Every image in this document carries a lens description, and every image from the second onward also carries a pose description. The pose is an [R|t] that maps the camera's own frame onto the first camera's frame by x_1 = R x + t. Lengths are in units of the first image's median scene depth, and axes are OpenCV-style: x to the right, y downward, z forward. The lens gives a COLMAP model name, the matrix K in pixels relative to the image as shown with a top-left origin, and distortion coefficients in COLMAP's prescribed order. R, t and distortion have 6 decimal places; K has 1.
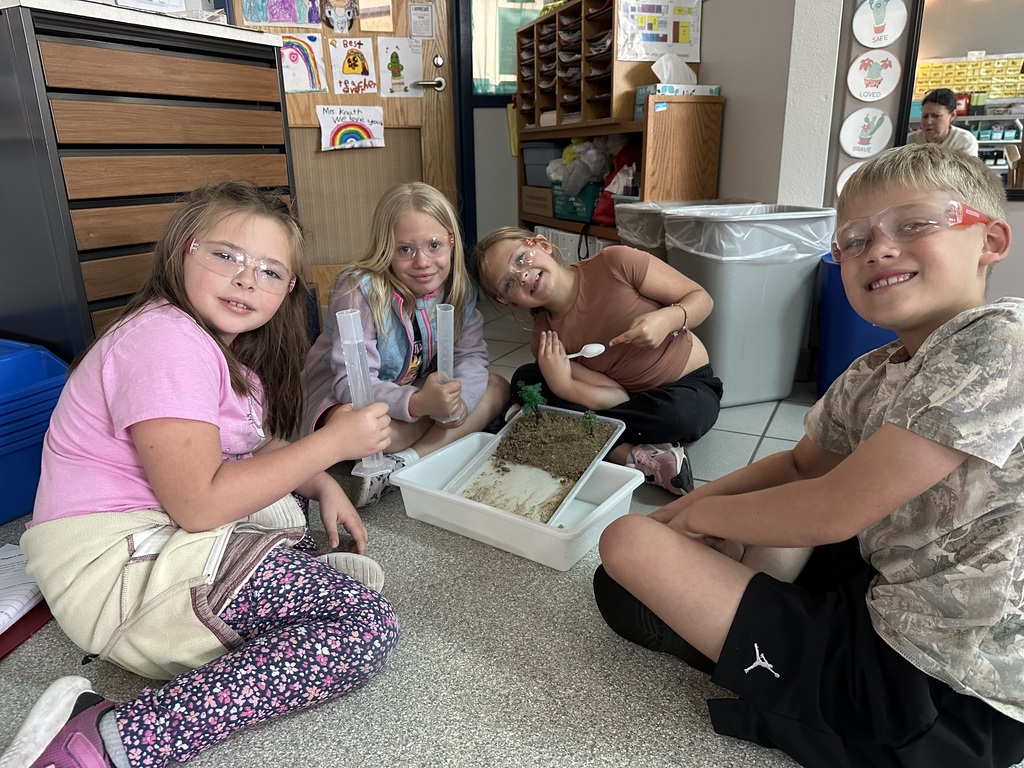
lens RADIAL K [[732.7, 0, 512.0], [0, 732.7, 384.0], [0, 0, 1]] dist [-0.000794, 0.002882]
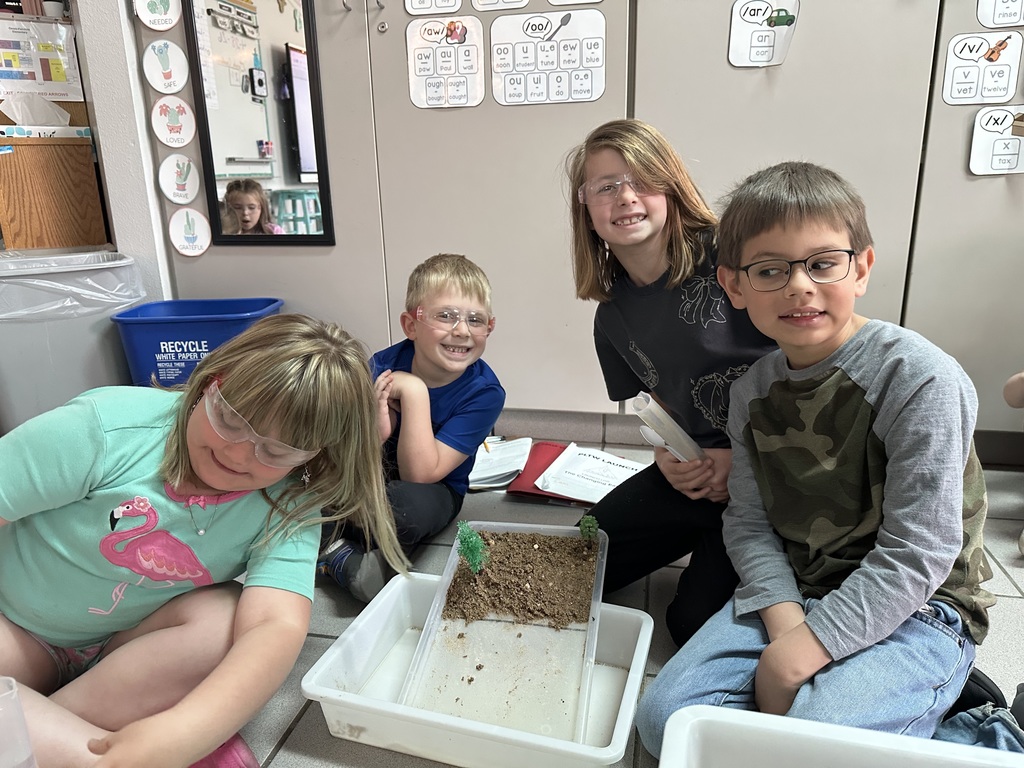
lens RADIAL K [[732.7, 0, 512.0], [0, 732.7, 384.0], [0, 0, 1]] dist [-0.000794, 0.002882]
pose [[0.977583, -0.067280, 0.199511, 0.623224], [0.071028, 0.997406, -0.011681, -0.023622], [-0.198208, 0.025590, 0.979826, -0.035706]]
